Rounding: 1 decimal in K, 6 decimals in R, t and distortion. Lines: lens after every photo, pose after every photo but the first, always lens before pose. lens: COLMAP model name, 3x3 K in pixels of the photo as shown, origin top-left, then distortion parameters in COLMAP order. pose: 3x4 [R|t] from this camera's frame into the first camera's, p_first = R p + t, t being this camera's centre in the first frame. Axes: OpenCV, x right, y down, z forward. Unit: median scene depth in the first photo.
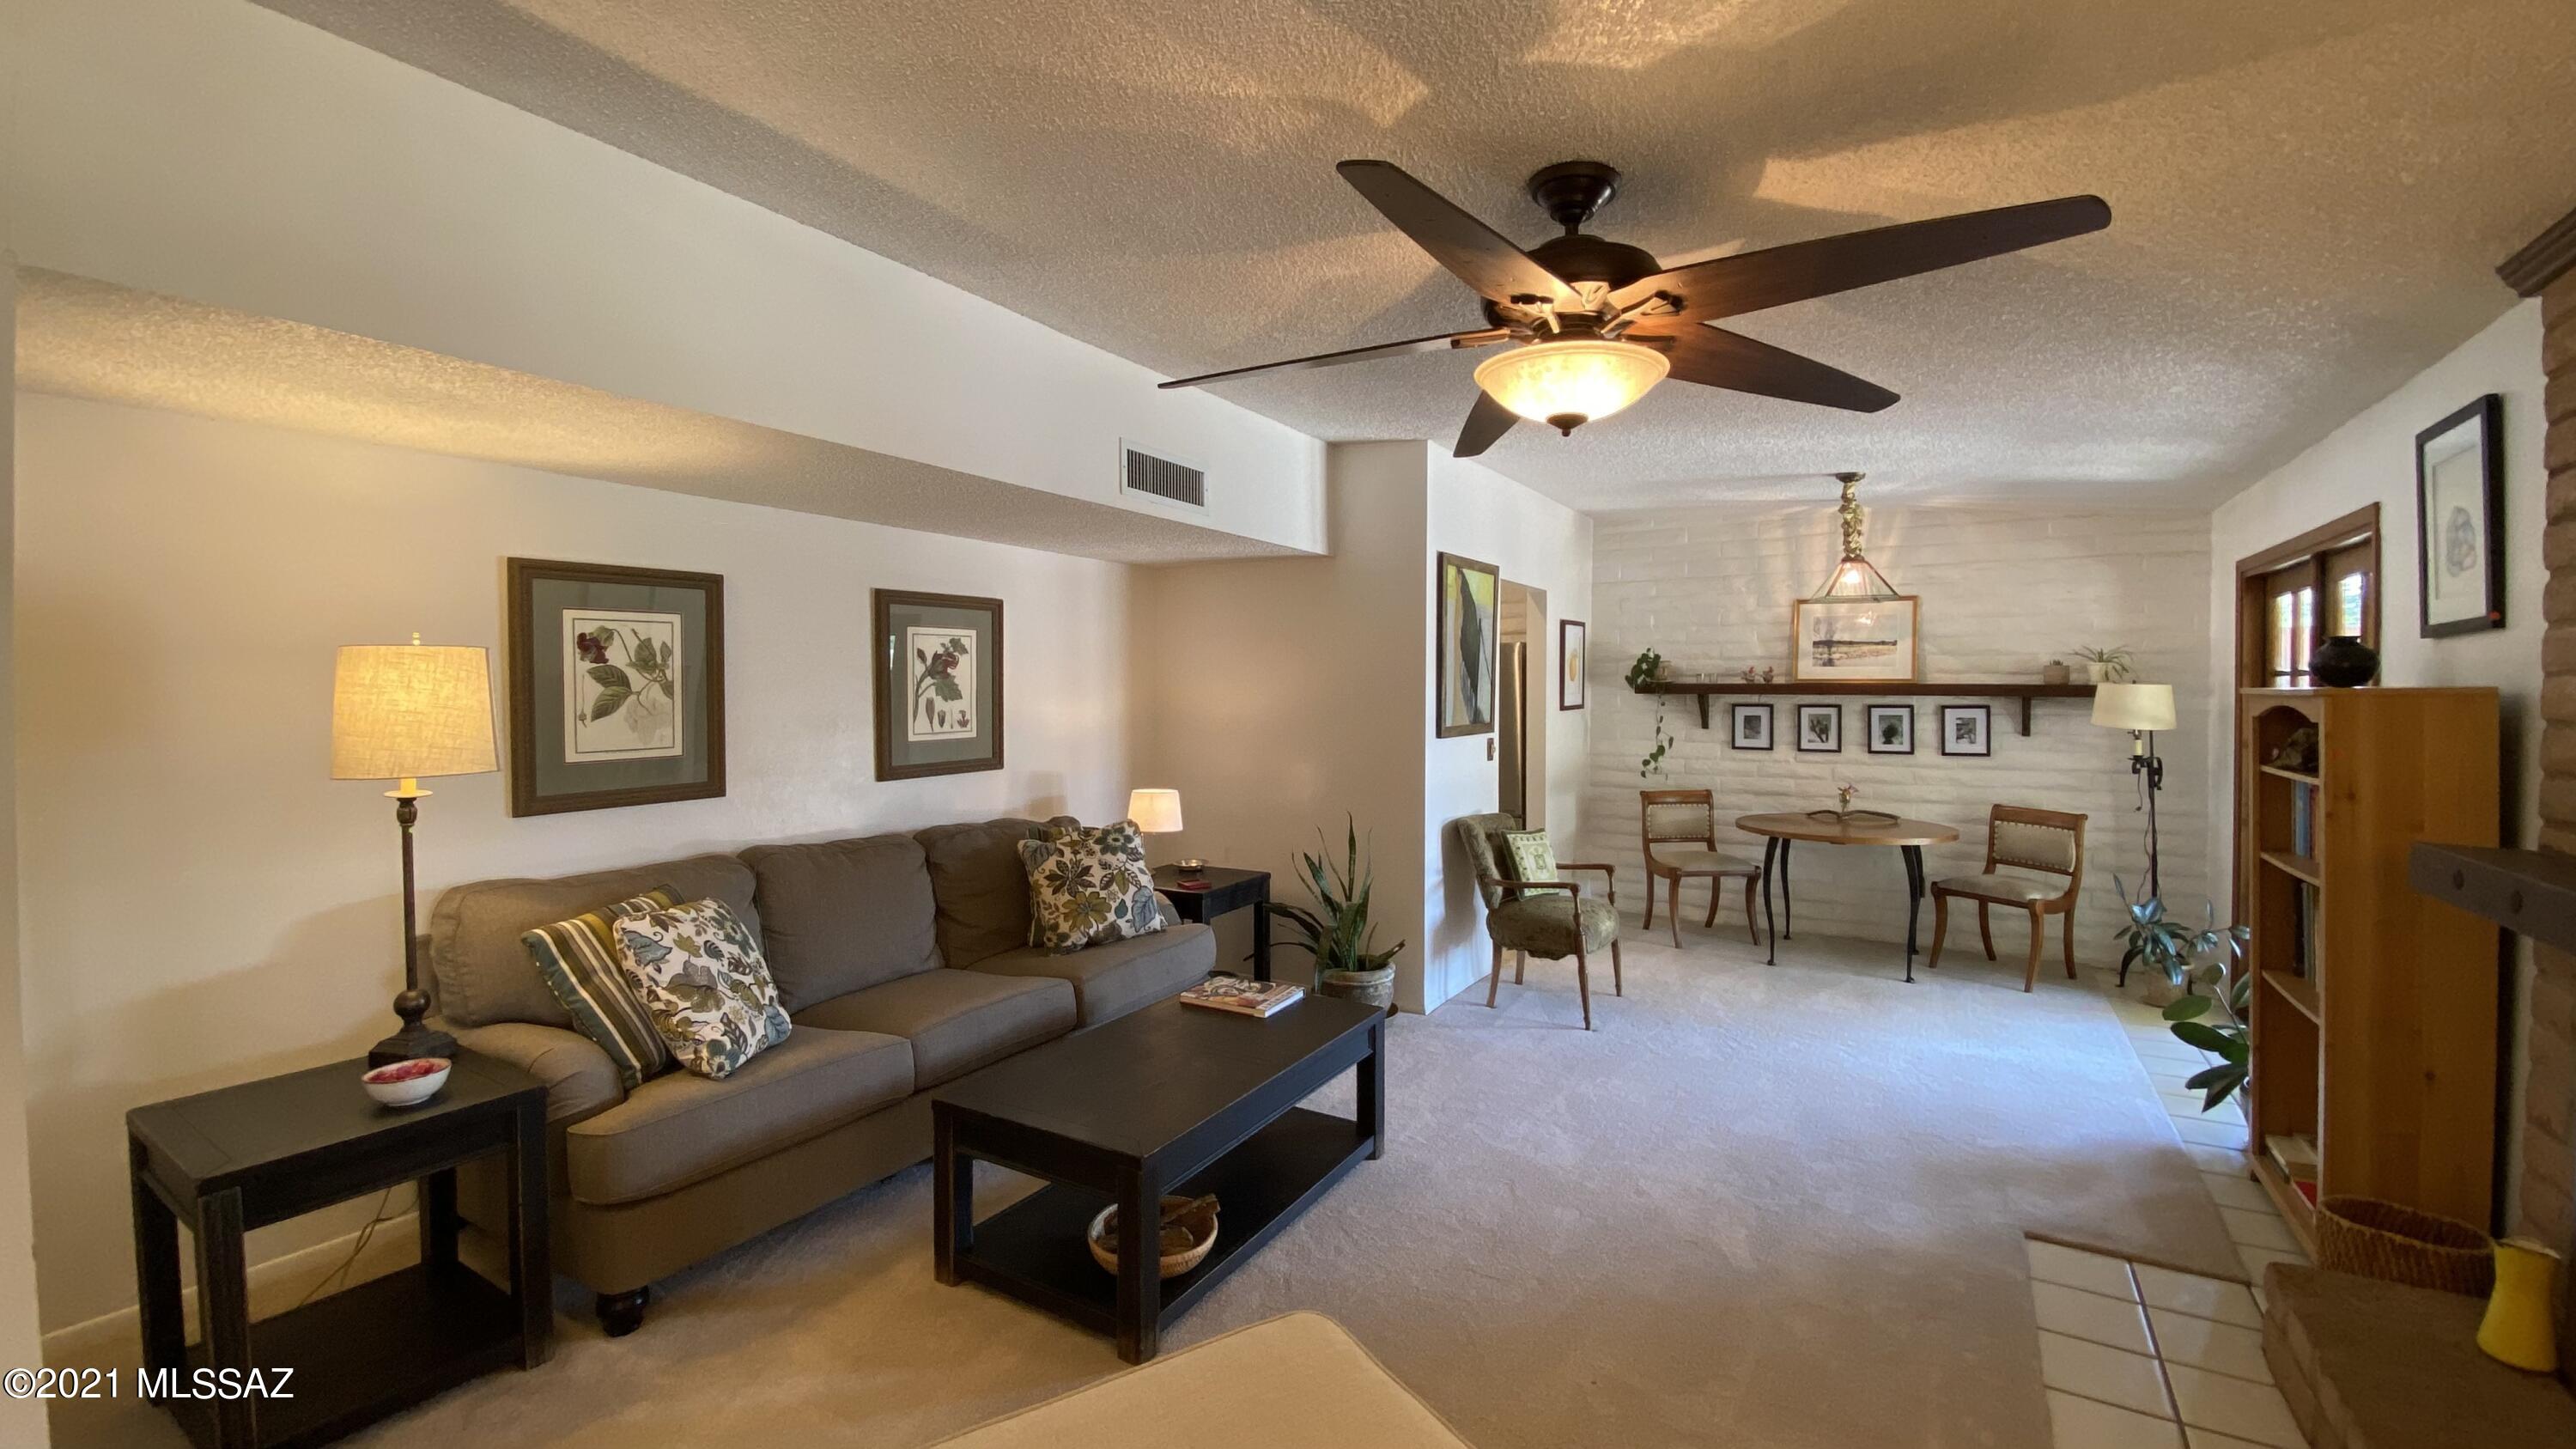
lens RADIAL K [[1042.7, 0, 1293.1], [0, 1042.7, 711.4], [0, 0, 1]] dist [0.023665, -0.022064]
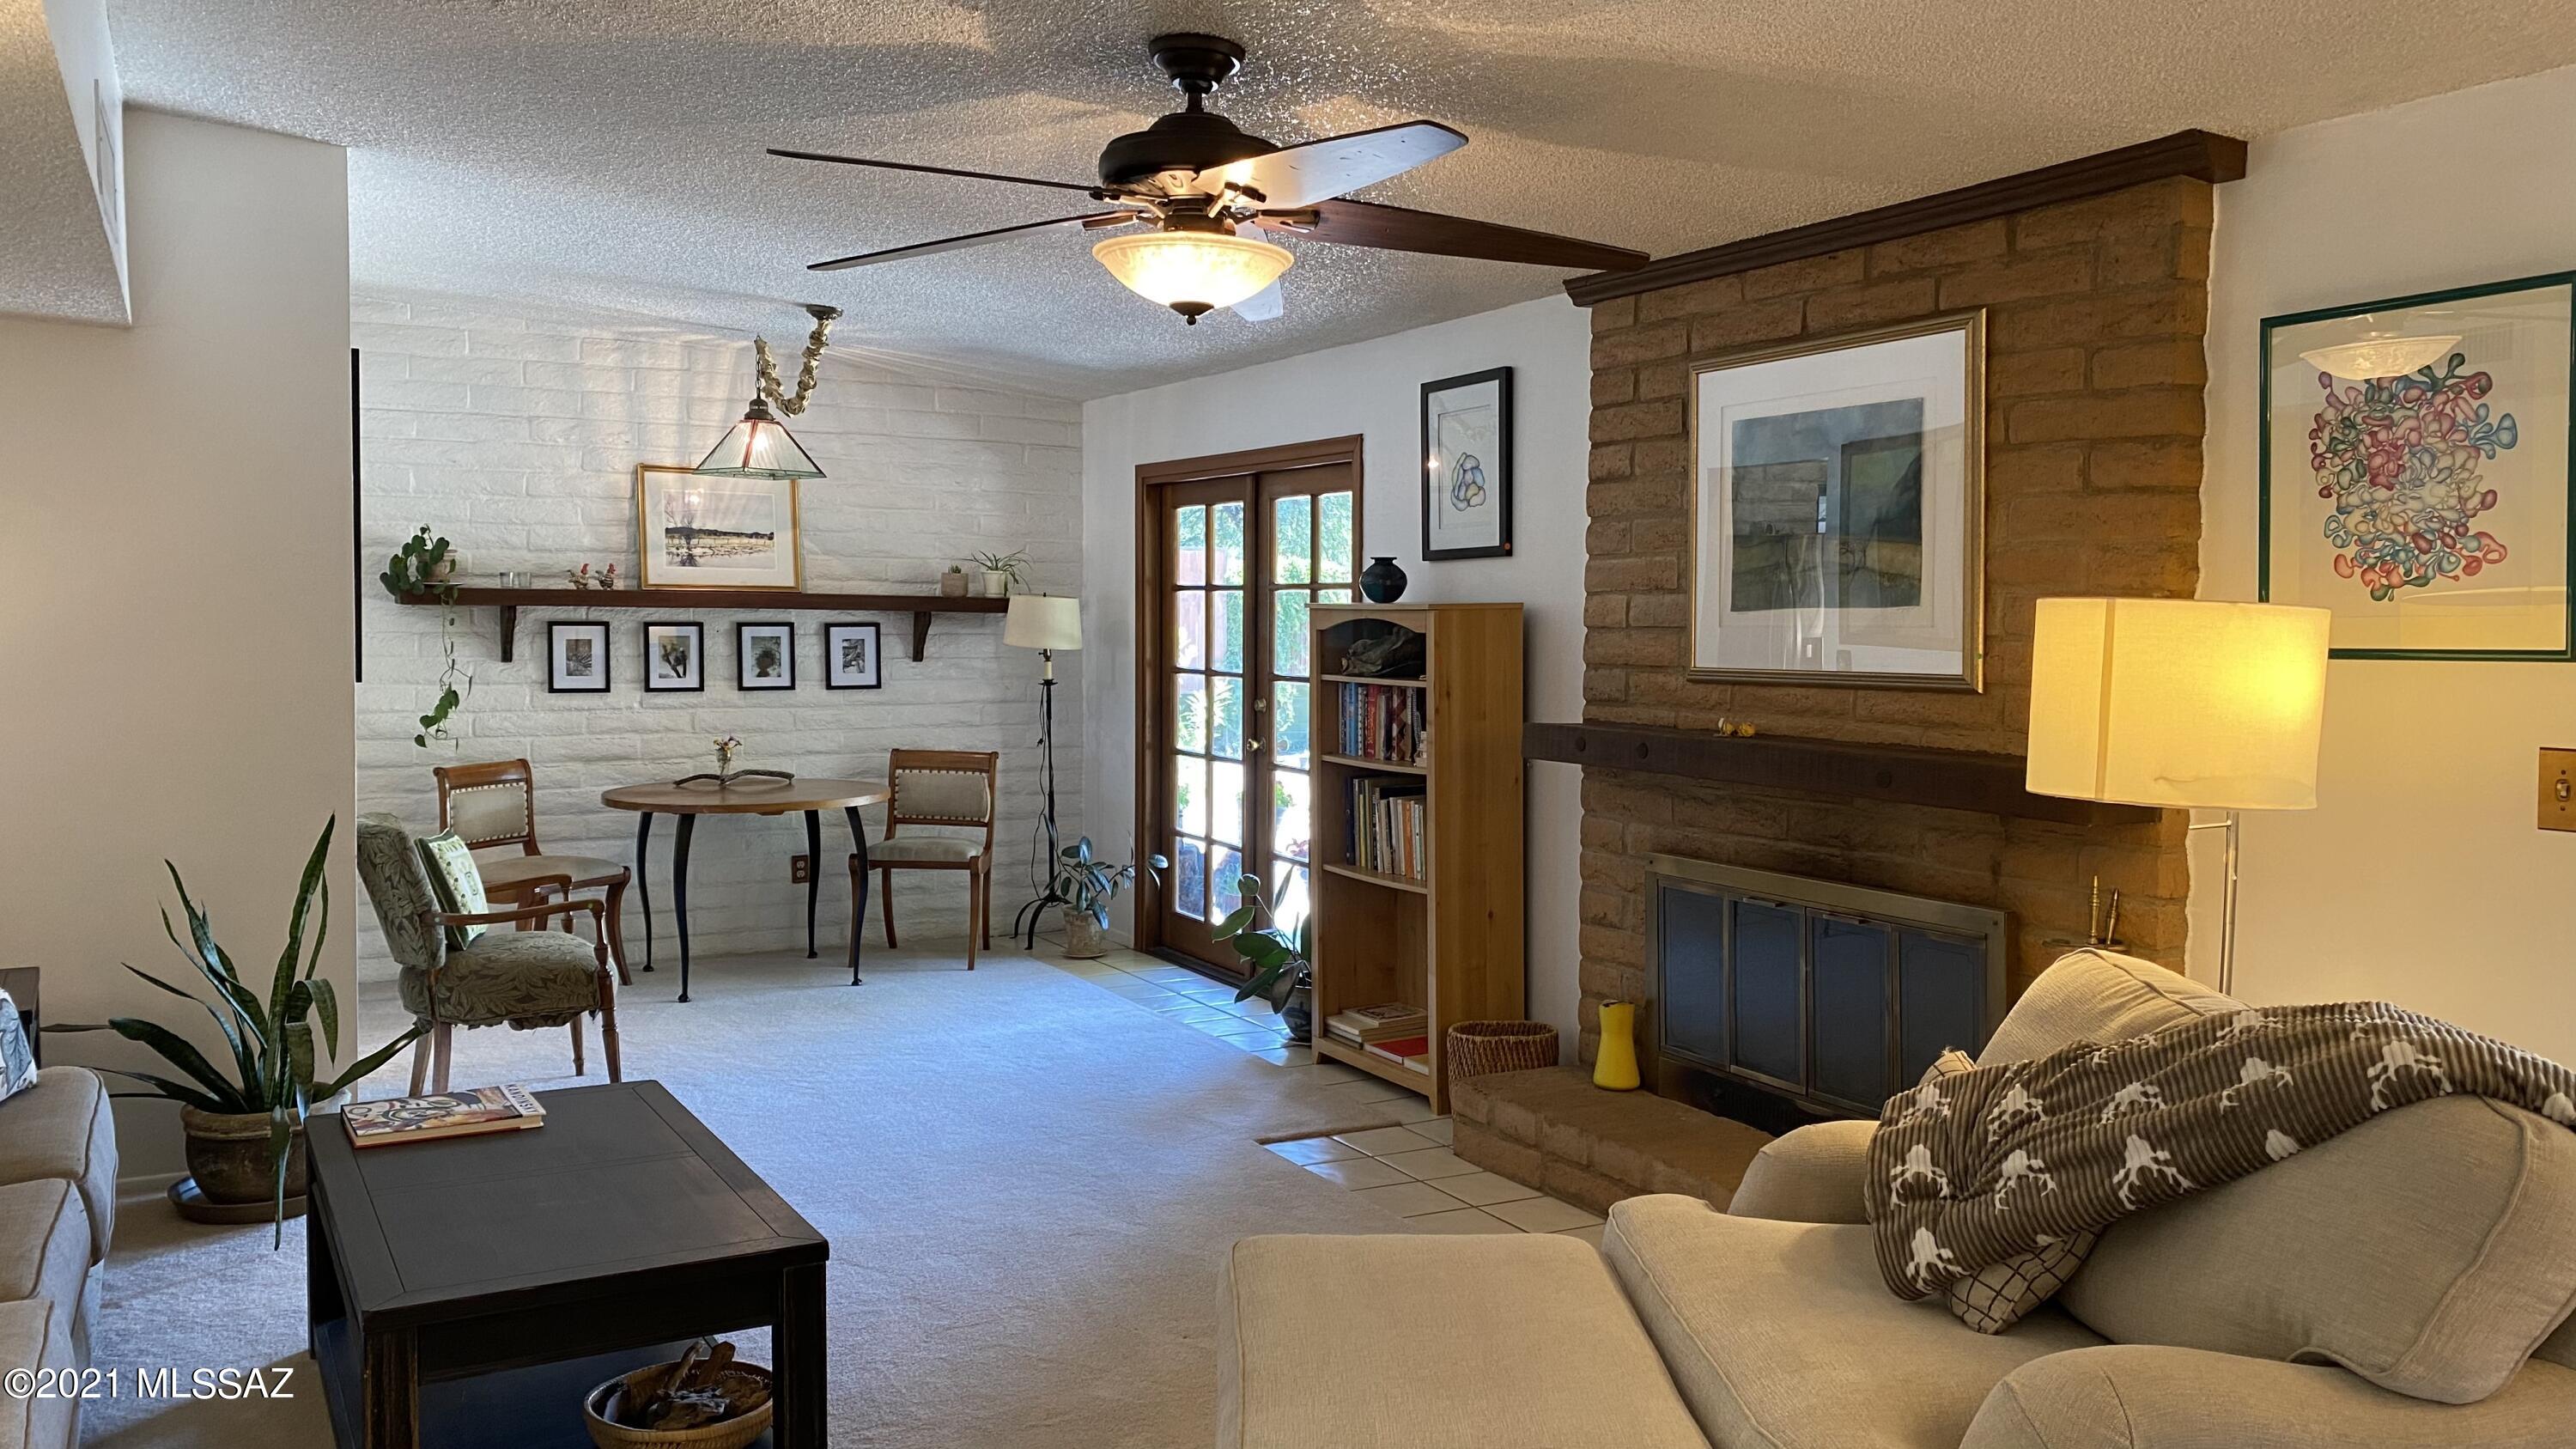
lens RADIAL K [[1942.6, 0, 1313.6], [0, 1942.6, 720.5], [0, 0, 1]] dist [0.066170, -0.108087]
pose [[0.482743, -0.046240, 0.874540, -0.566461], [0.010717, 0.998842, 0.046896, 0.003273], [-0.875696, -0.013266, 0.482680, 0.032404]]
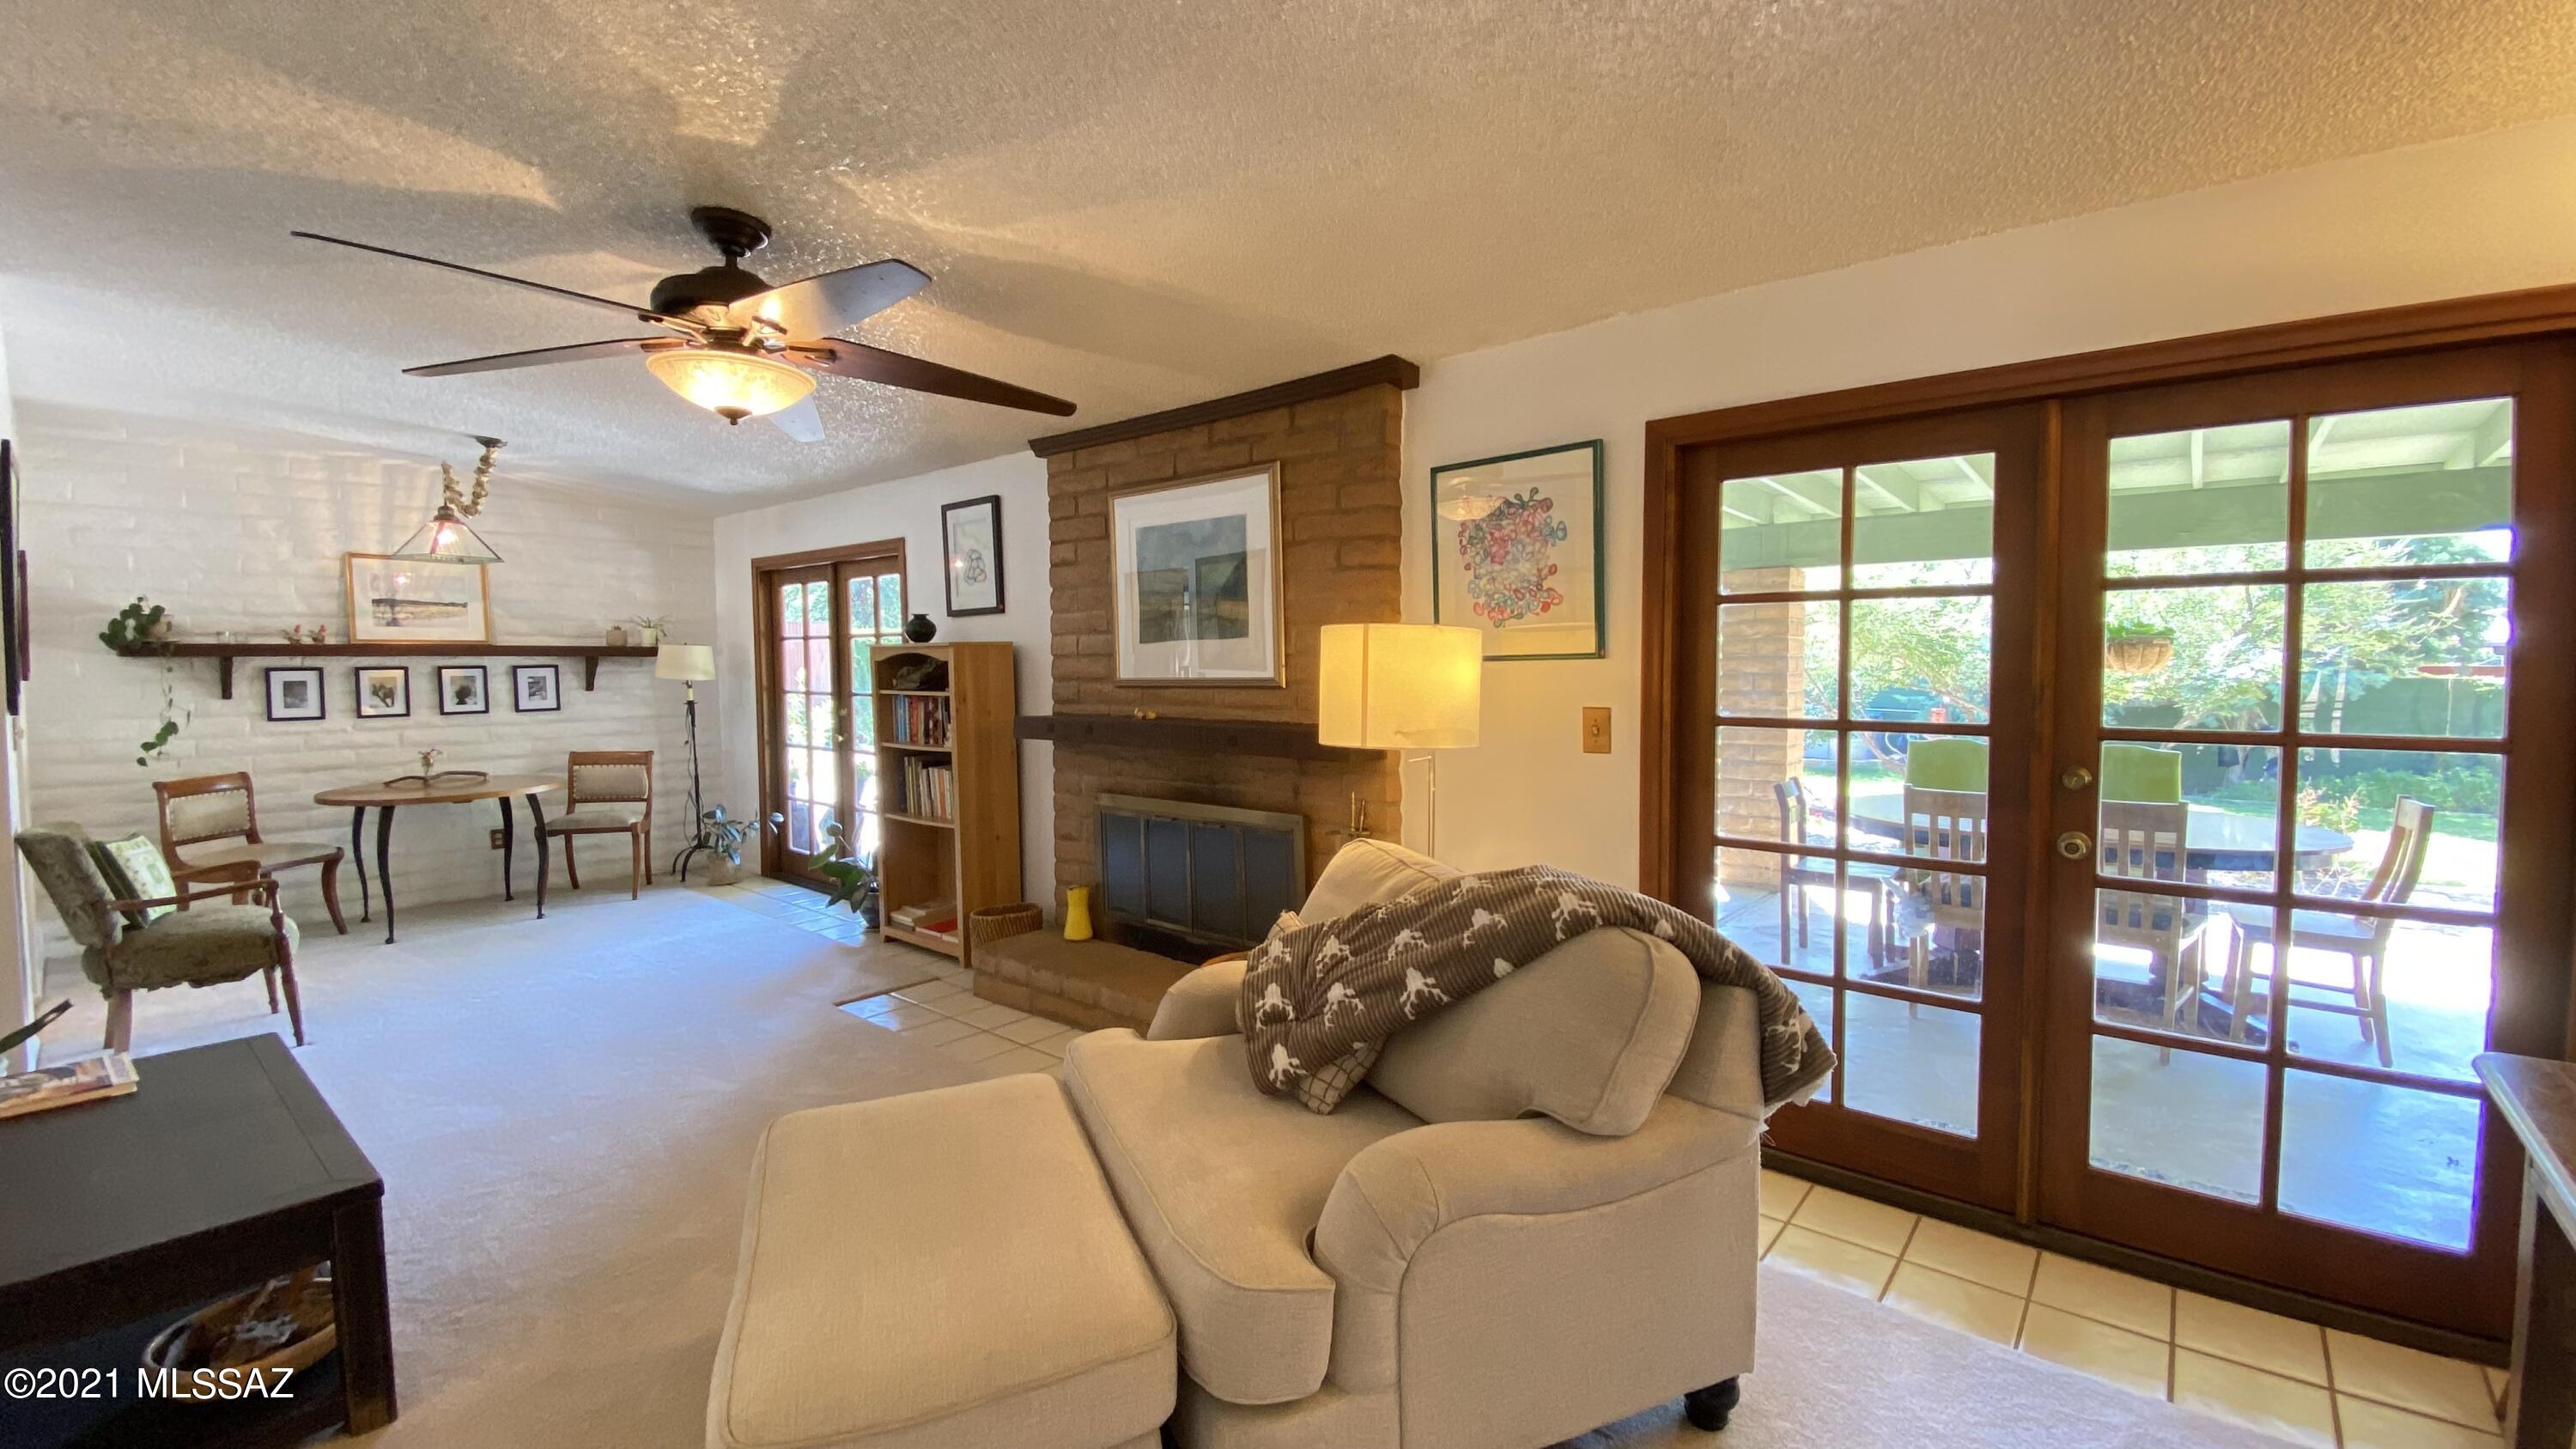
lens RADIAL K [[1080.9, 0, 1284.8], [0, 1080.9, 702.1], [0, 0, 1]] dist [0.026606, -0.015032]
pose [[0.159455, -0.045394, 0.986161, -0.464081], [0.030046, 0.998703, 0.041113, 0.012347], [-0.986748, 0.023074, 0.160612, 0.062391]]
